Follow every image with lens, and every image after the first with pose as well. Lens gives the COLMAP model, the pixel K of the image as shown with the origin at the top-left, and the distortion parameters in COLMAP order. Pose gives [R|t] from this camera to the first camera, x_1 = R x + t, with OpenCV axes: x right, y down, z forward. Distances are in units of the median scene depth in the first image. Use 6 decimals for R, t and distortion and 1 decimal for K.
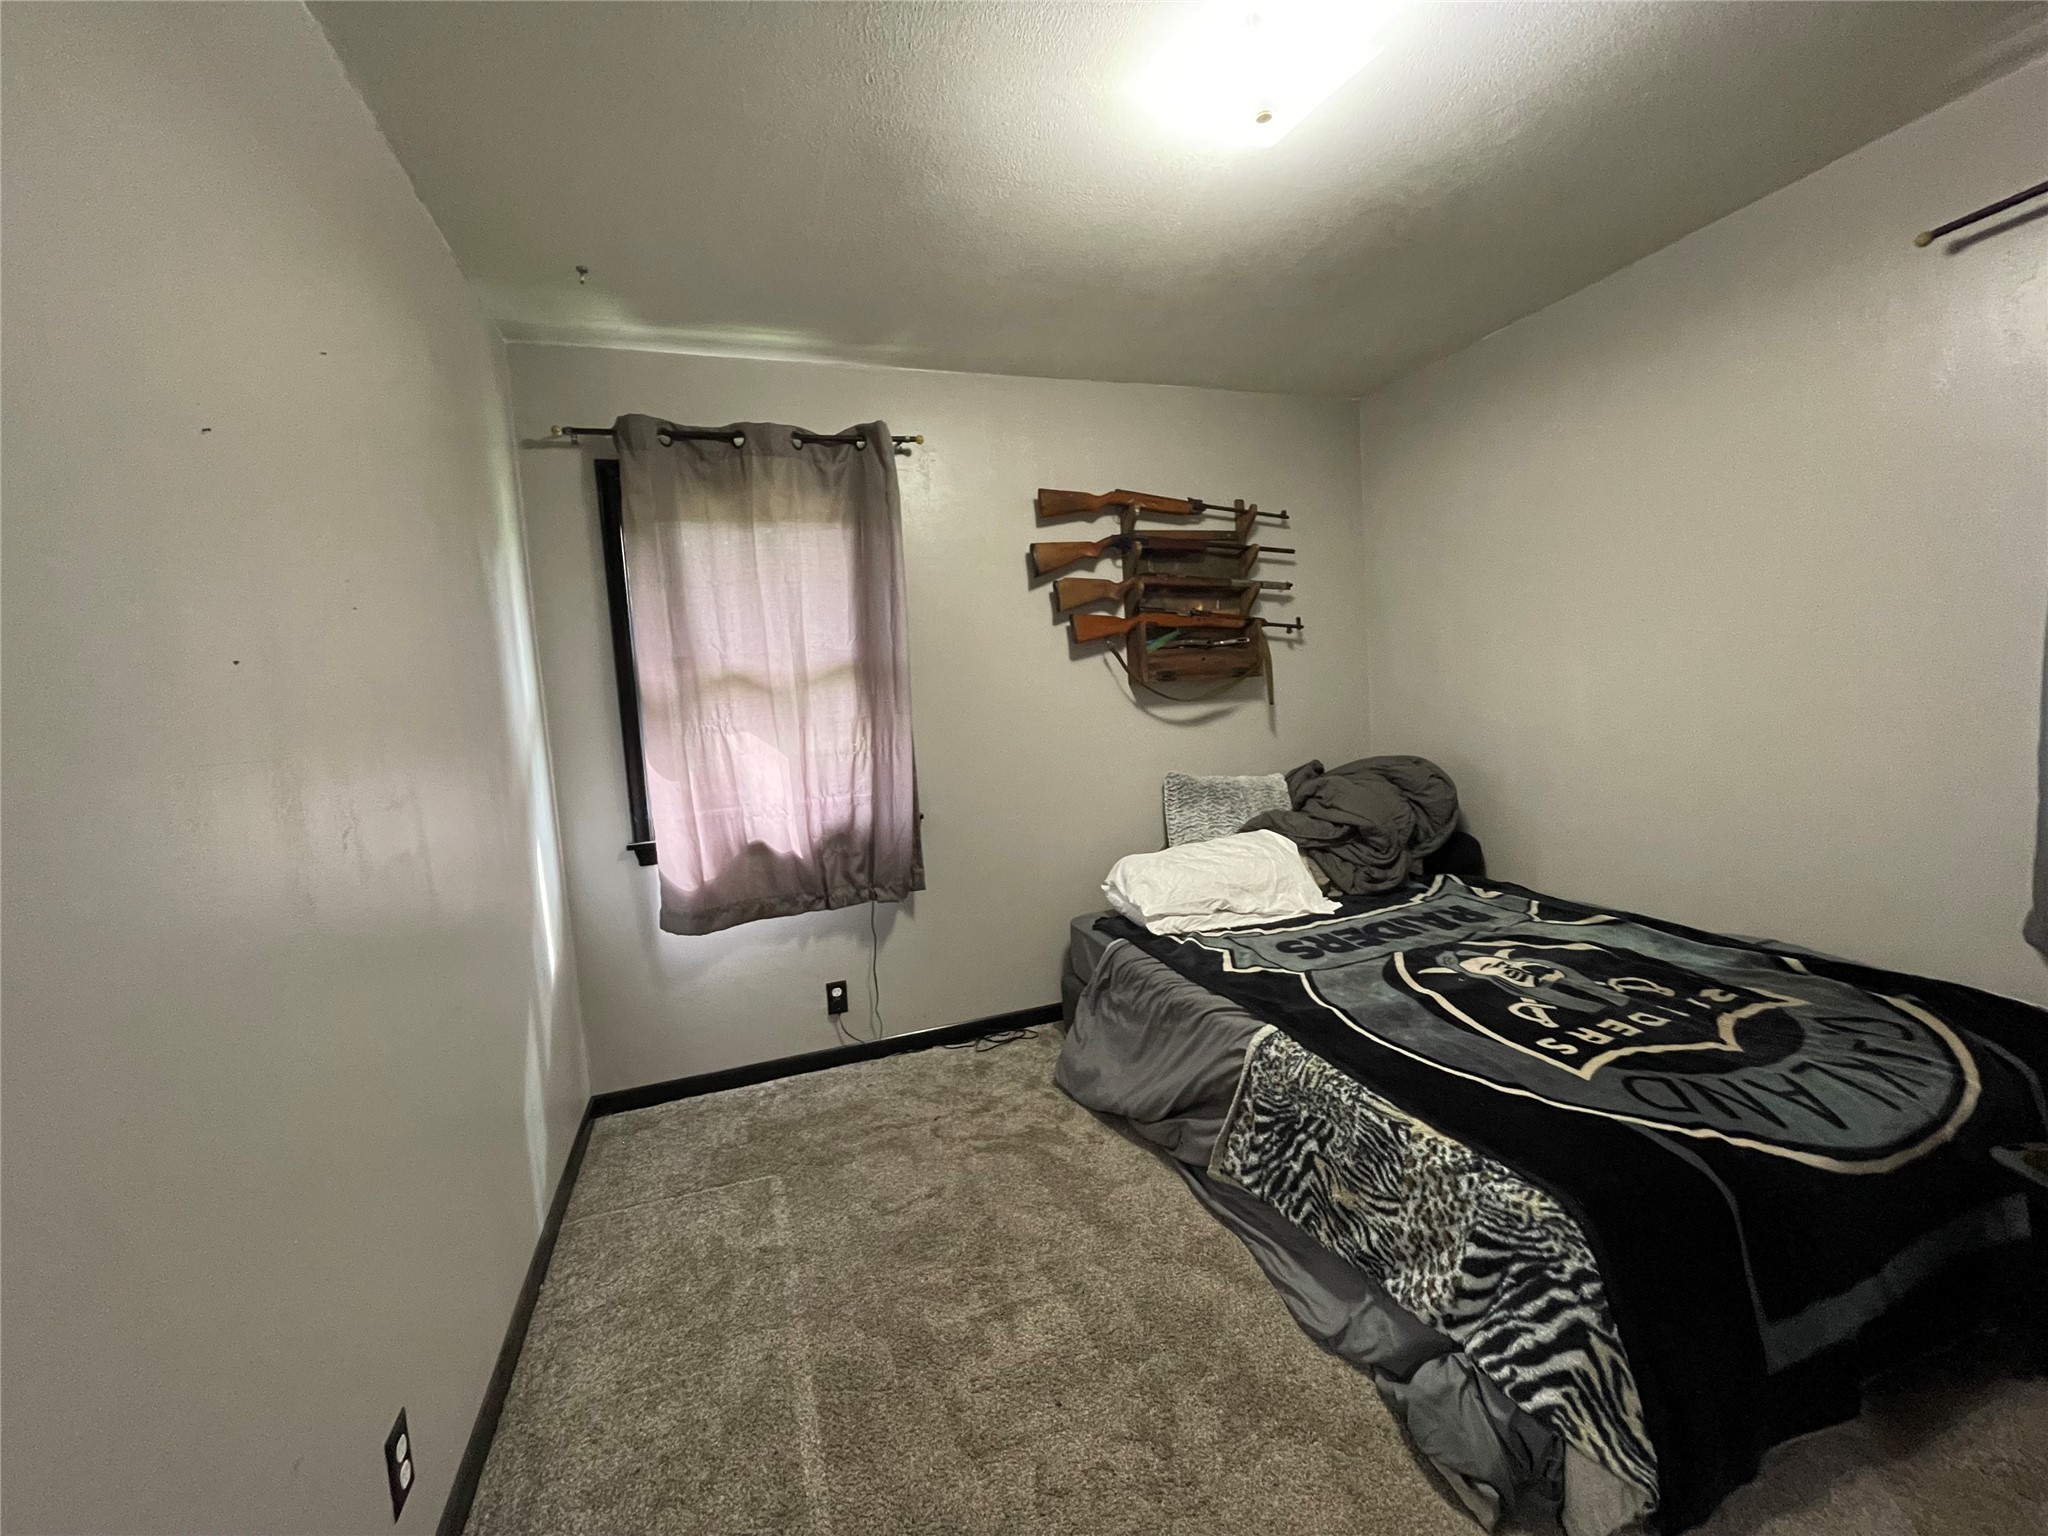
lens RADIAL K [[818.6, 0, 1024.4], [0, 818.6, 768.4], [0, 0, 1]] dist [-0.001431, -0.000058]
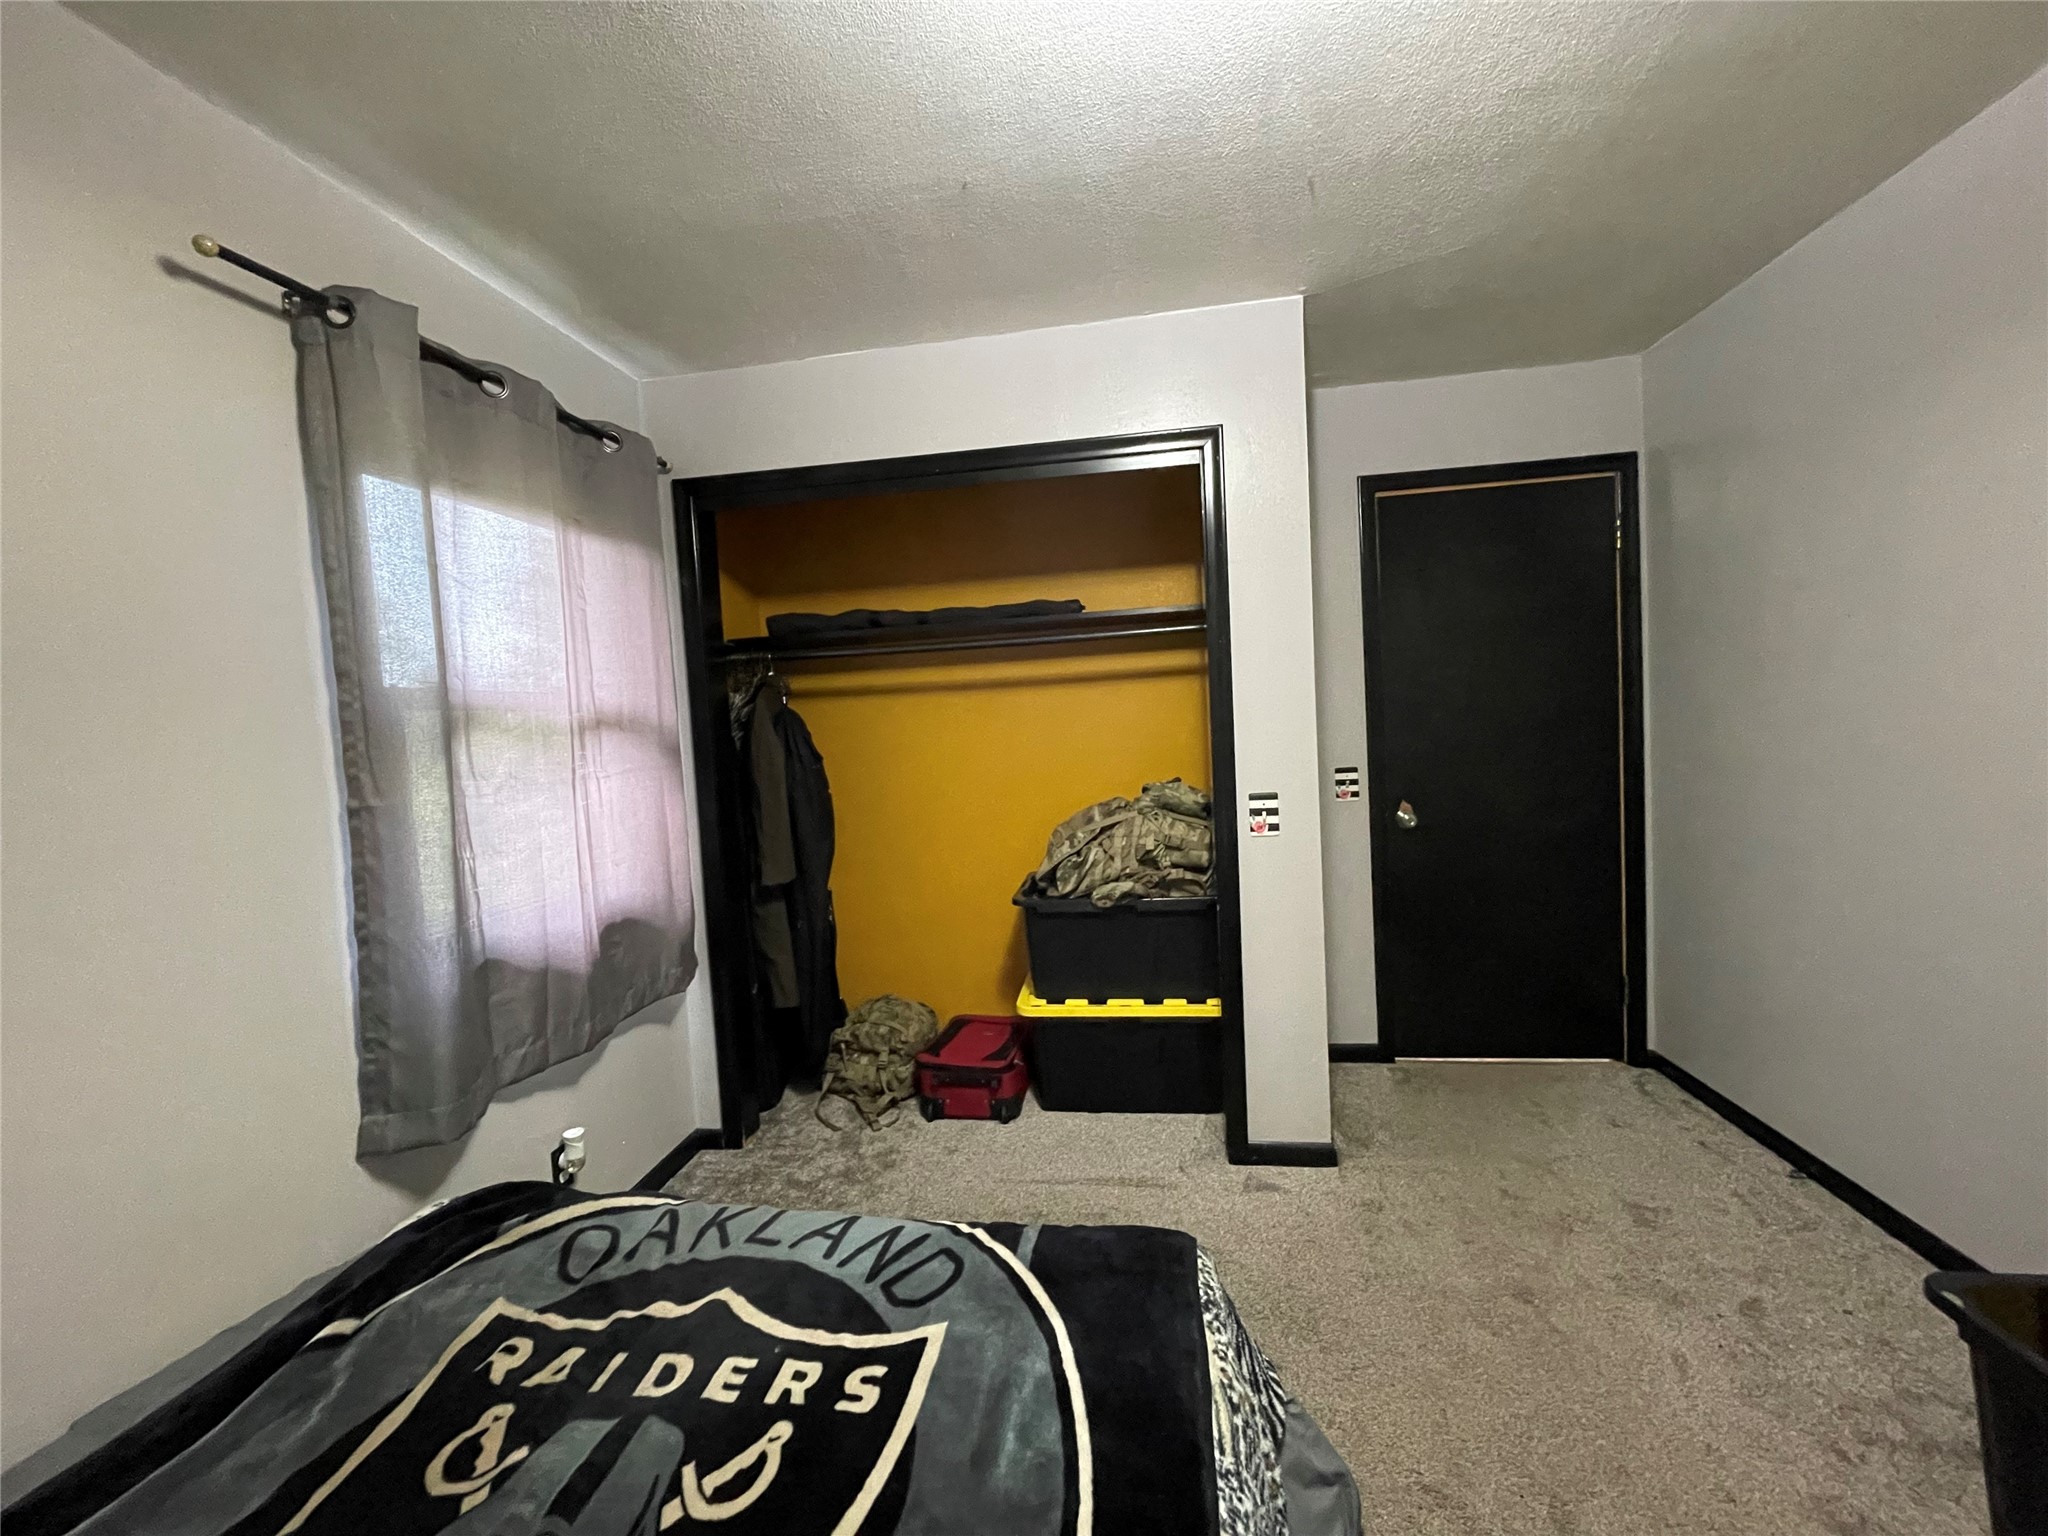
lens RADIAL K [[818.6, 0, 1024.7], [0, 818.6, 762.4], [0, 0, 1]] dist [-0.001431, -0.000058]
pose [[-0.873450, 0.088149, 0.478868, 0.193811], [0.152199, 0.983623, 0.096547, -0.174790], [-0.462515, 0.157212, -0.872562, 1.390887]]
